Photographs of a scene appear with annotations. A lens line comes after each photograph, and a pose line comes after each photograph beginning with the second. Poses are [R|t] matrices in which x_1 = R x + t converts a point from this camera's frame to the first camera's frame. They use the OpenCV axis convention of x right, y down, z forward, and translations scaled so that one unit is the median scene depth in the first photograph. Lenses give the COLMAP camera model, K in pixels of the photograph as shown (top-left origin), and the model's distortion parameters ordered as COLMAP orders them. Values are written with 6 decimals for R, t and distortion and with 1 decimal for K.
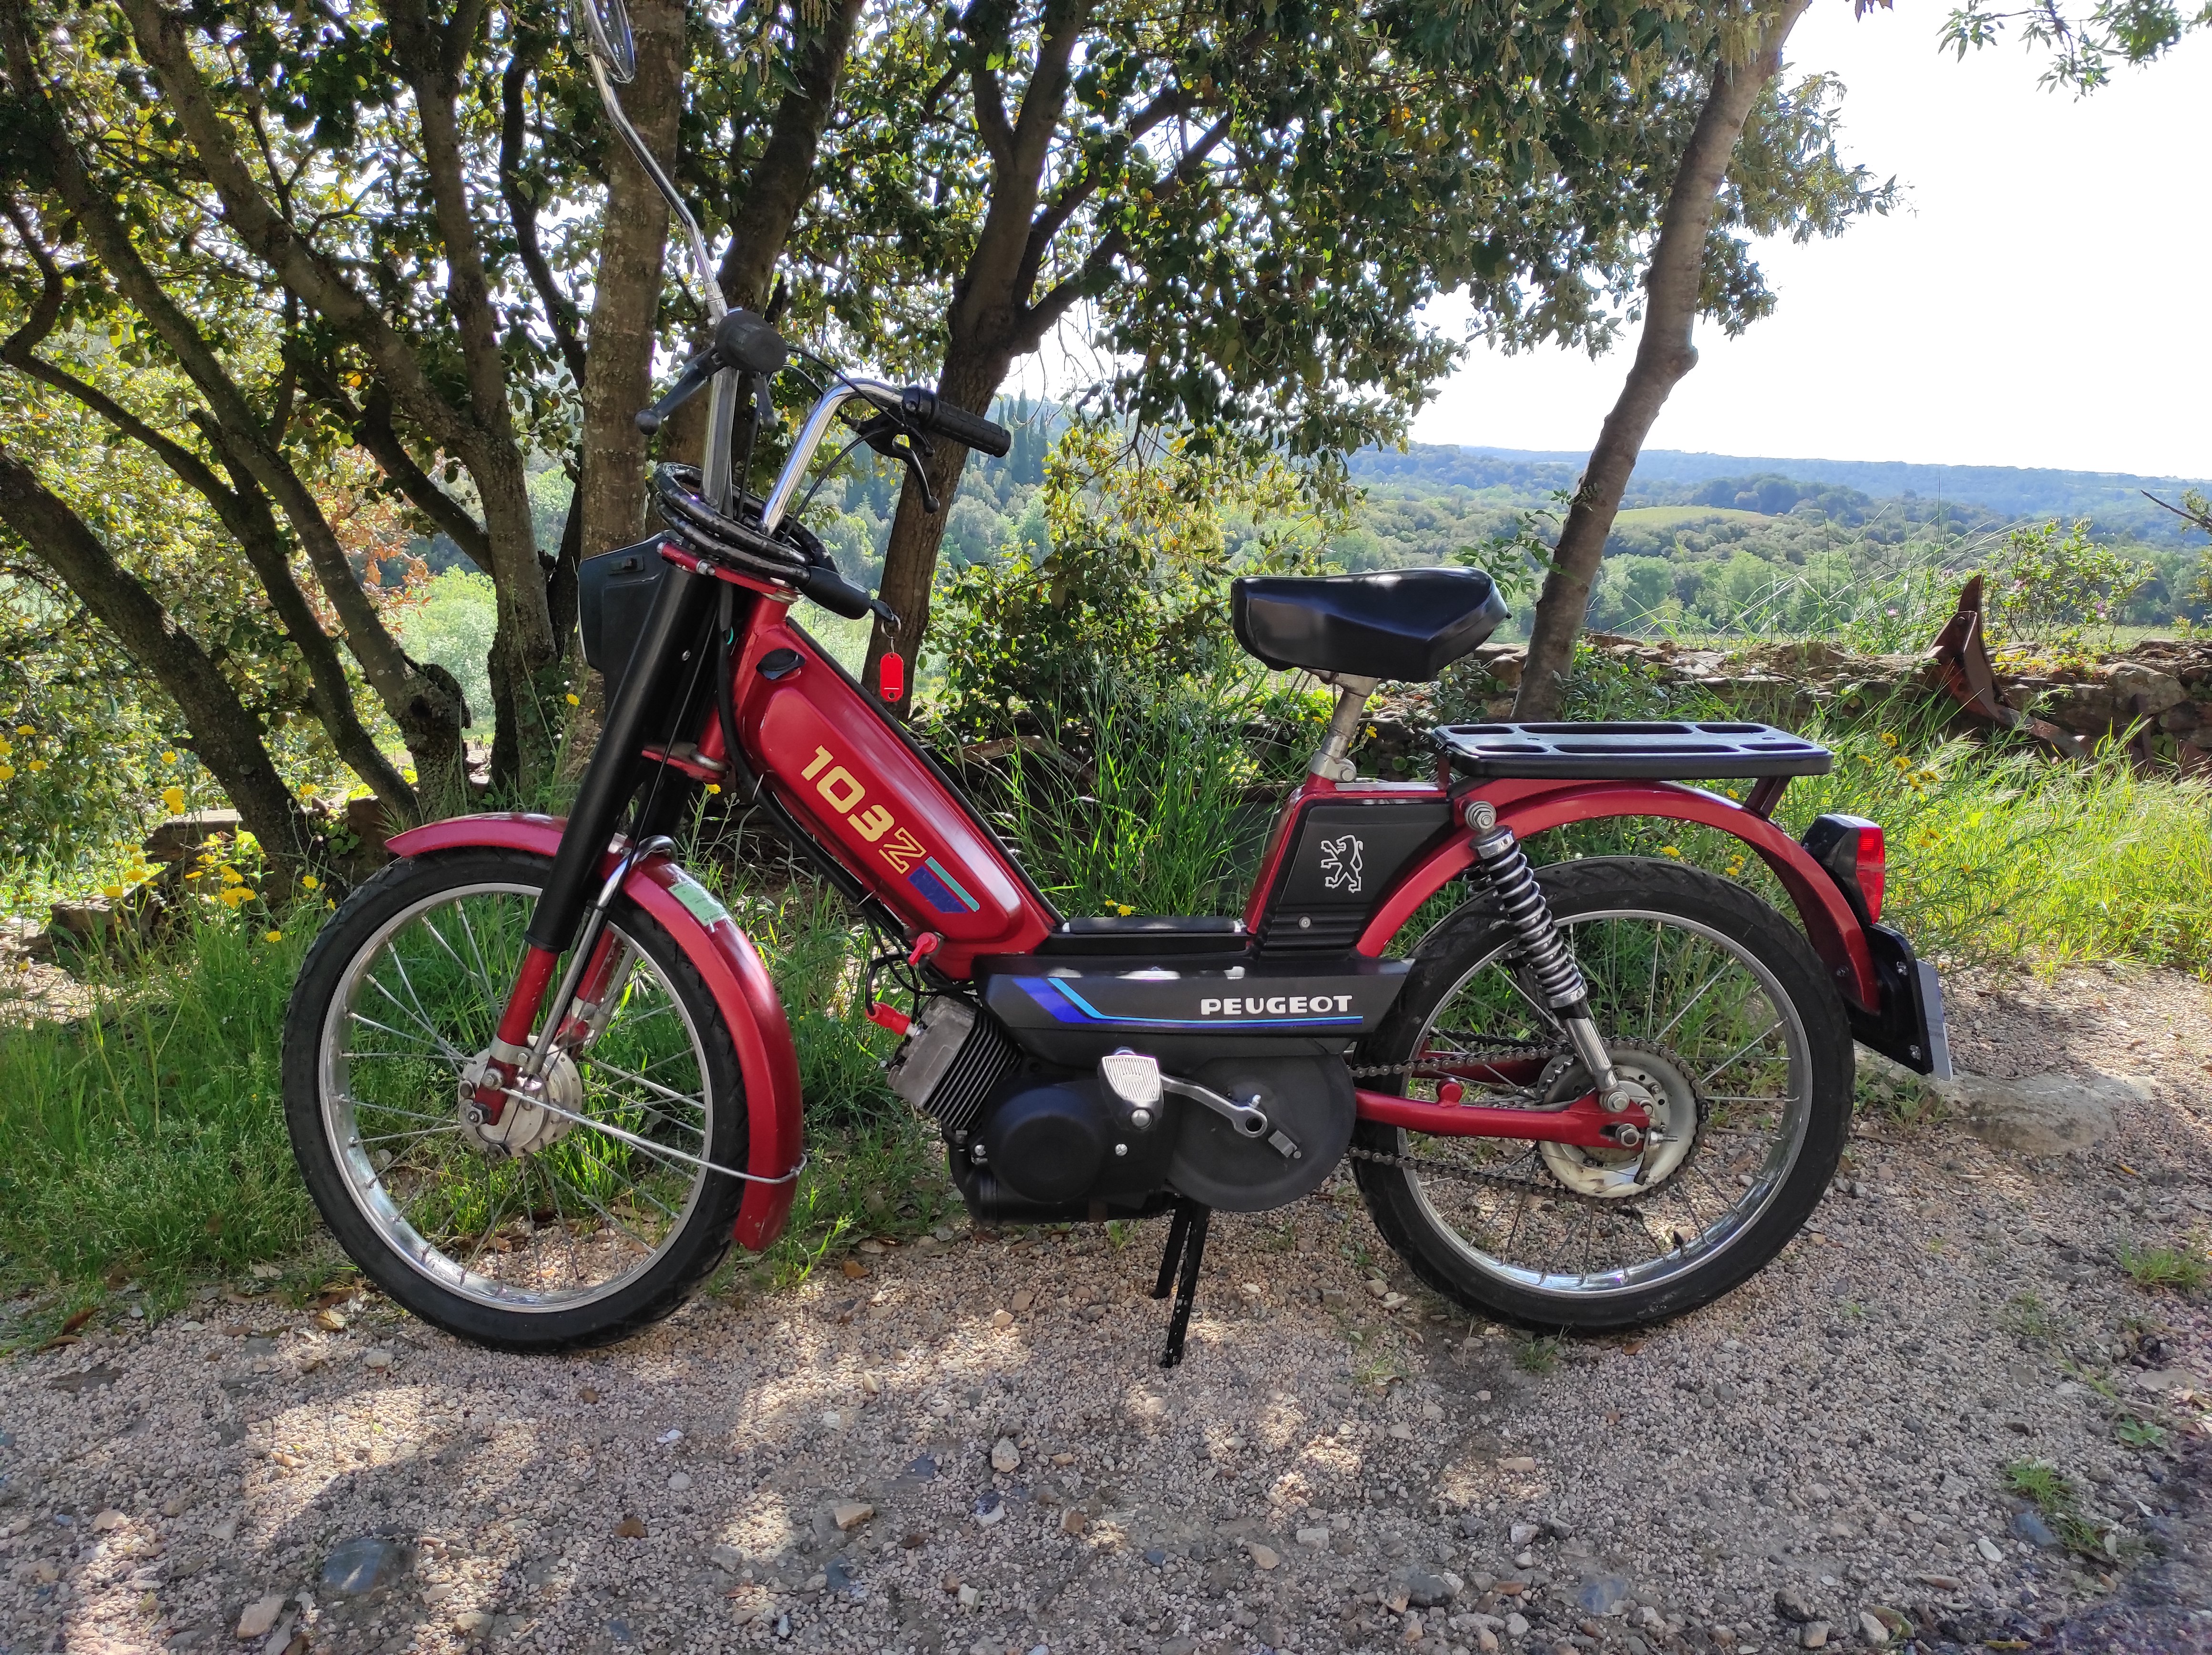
lens RADIAL K [[1626.8, 0, 1096.1], [0, 1626.8, 843.7], [0, 0, 1]] dist [0.062742, -0.053002]
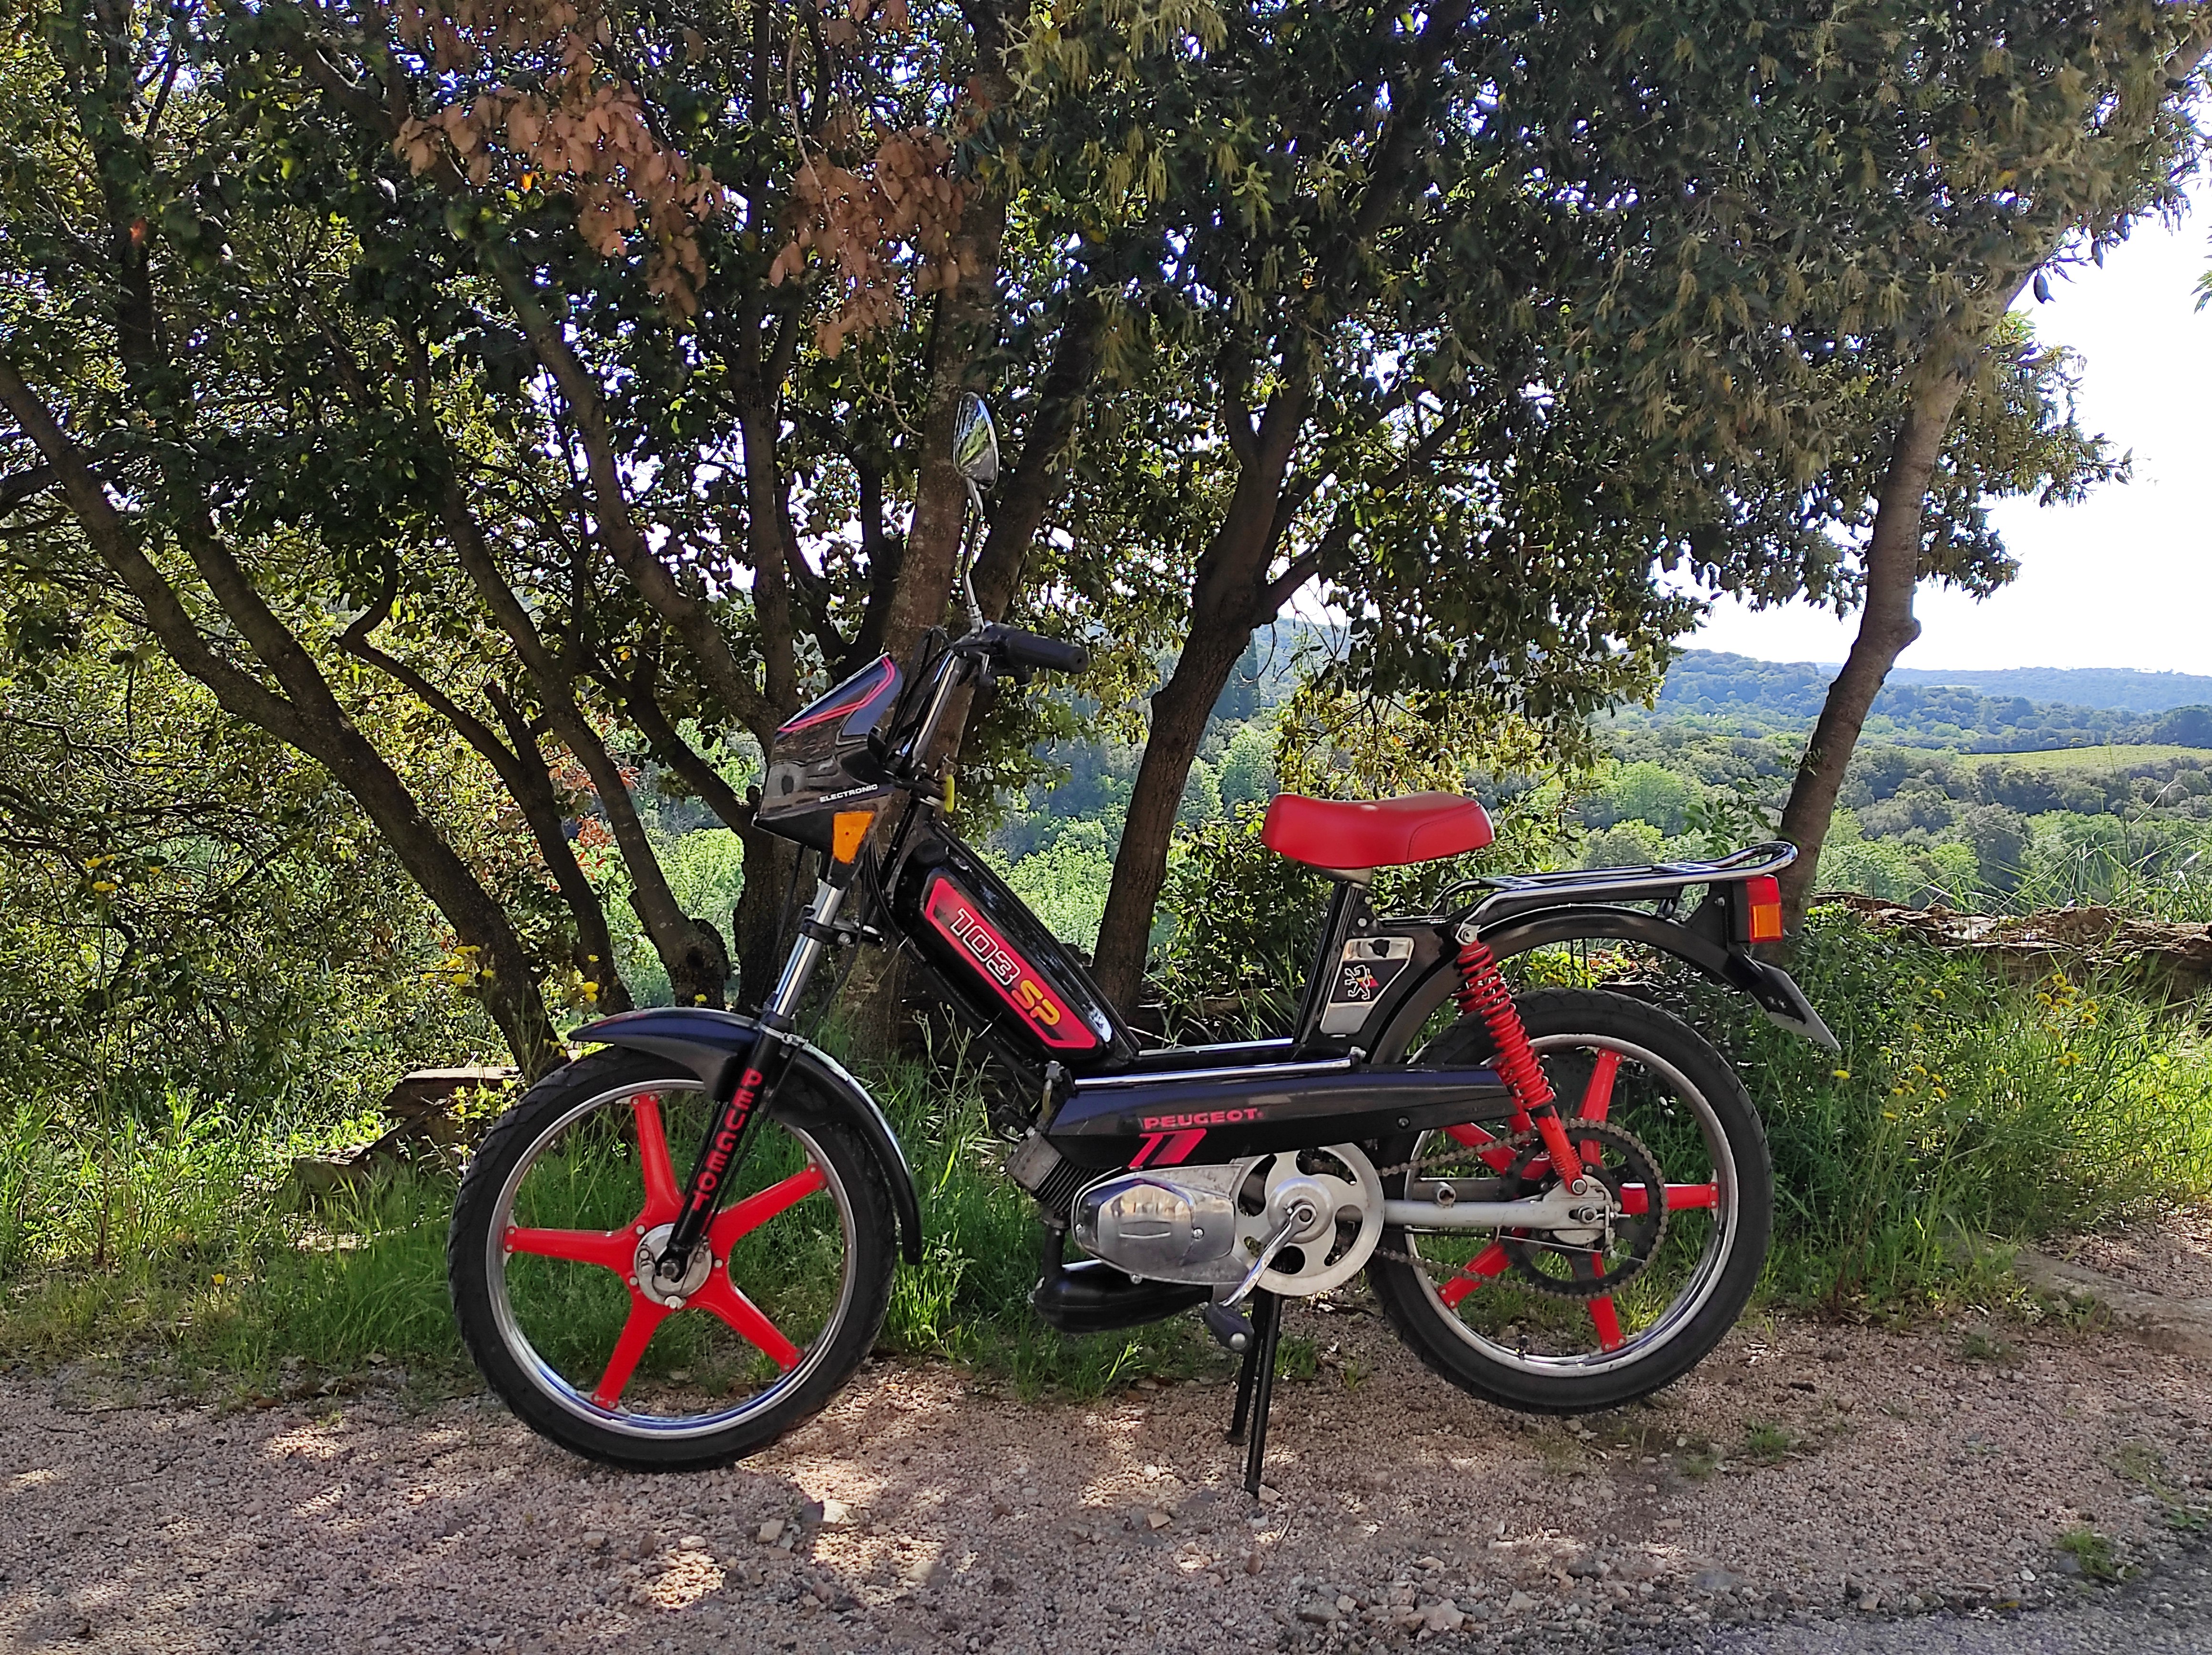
lens RADIAL K [[2195.8, 0, 1099.0], [0, 2195.8, 852.7], [0, 0, 1]] dist [0.105501, -0.151392]
pose [[0.994937, 0.001891, -0.100486, -0.004847], [-0.017399, 0.987967, -0.153685, 0.055166], [0.098987, 0.154655, 0.982997, -0.335153]]
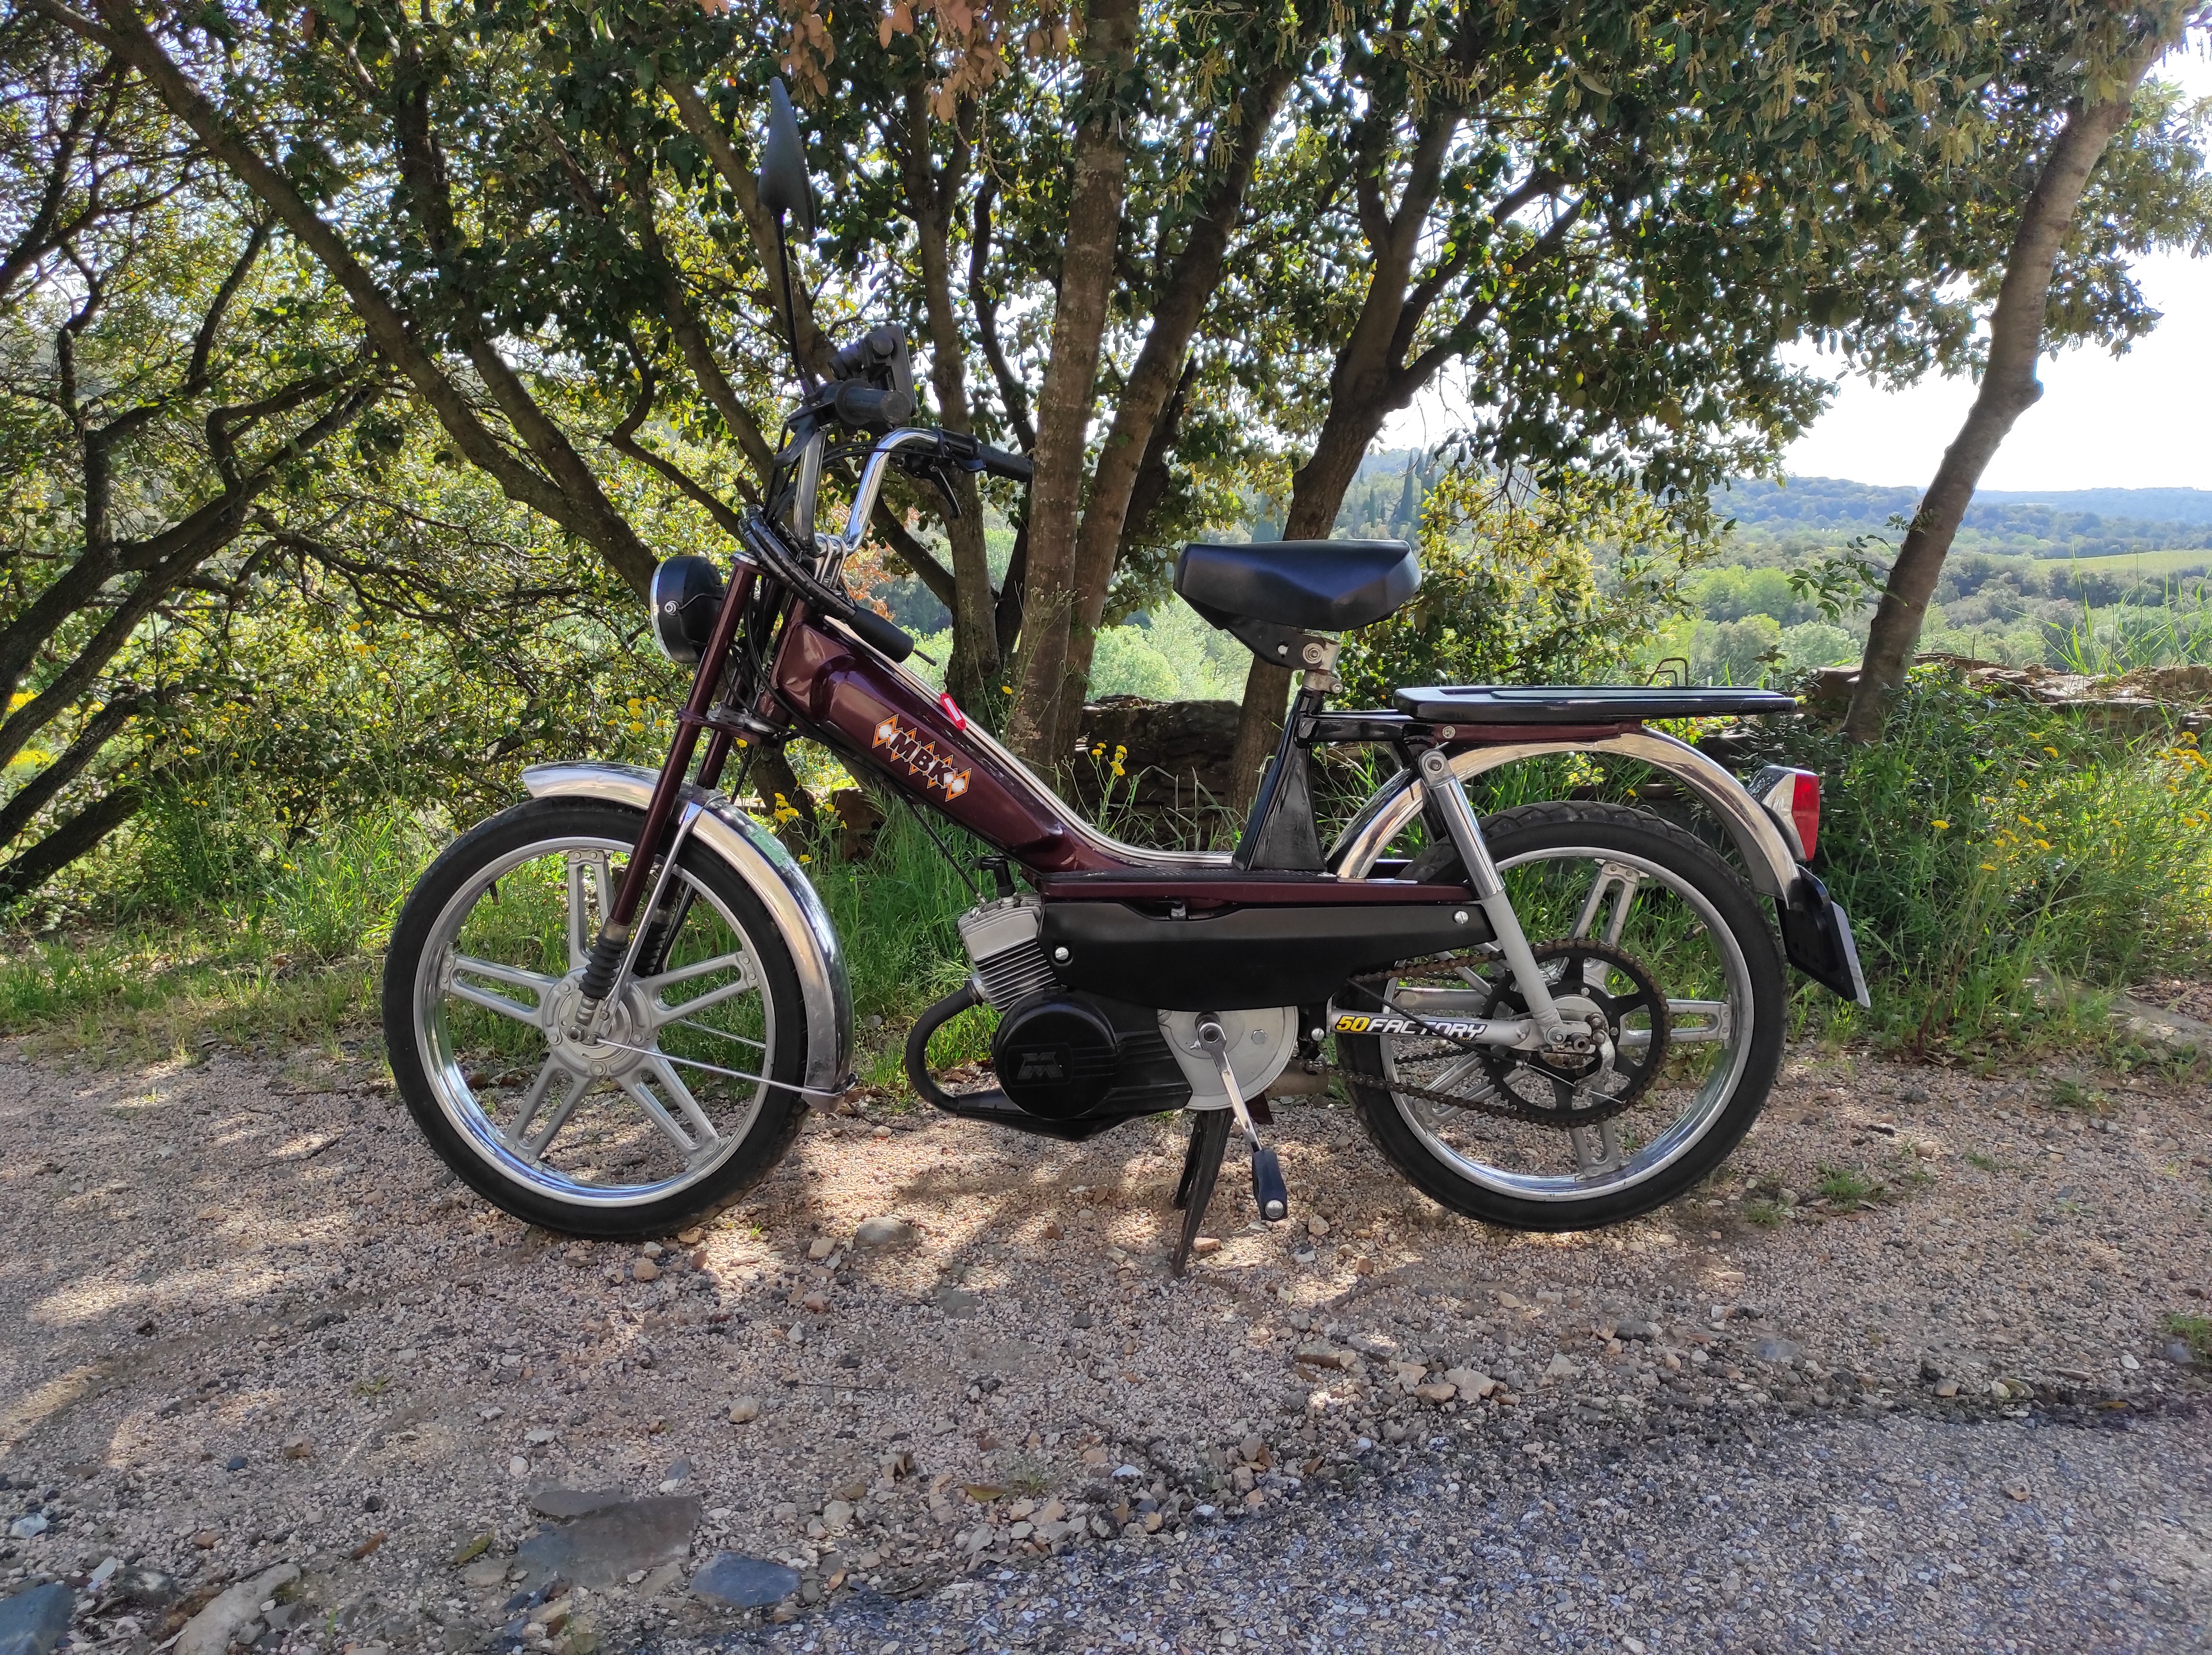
lens RADIAL K [[1626.8, 0, 1096.1], [0, 1626.8, 843.7], [0, 0, 1]] dist [0.062742, -0.053002]
pose [[0.970890, 0.030388, -0.237591, 0.030101], [-0.038153, 0.998875, -0.028151, 0.041145], [0.236469, 0.036396, 0.970957, -0.140995]]
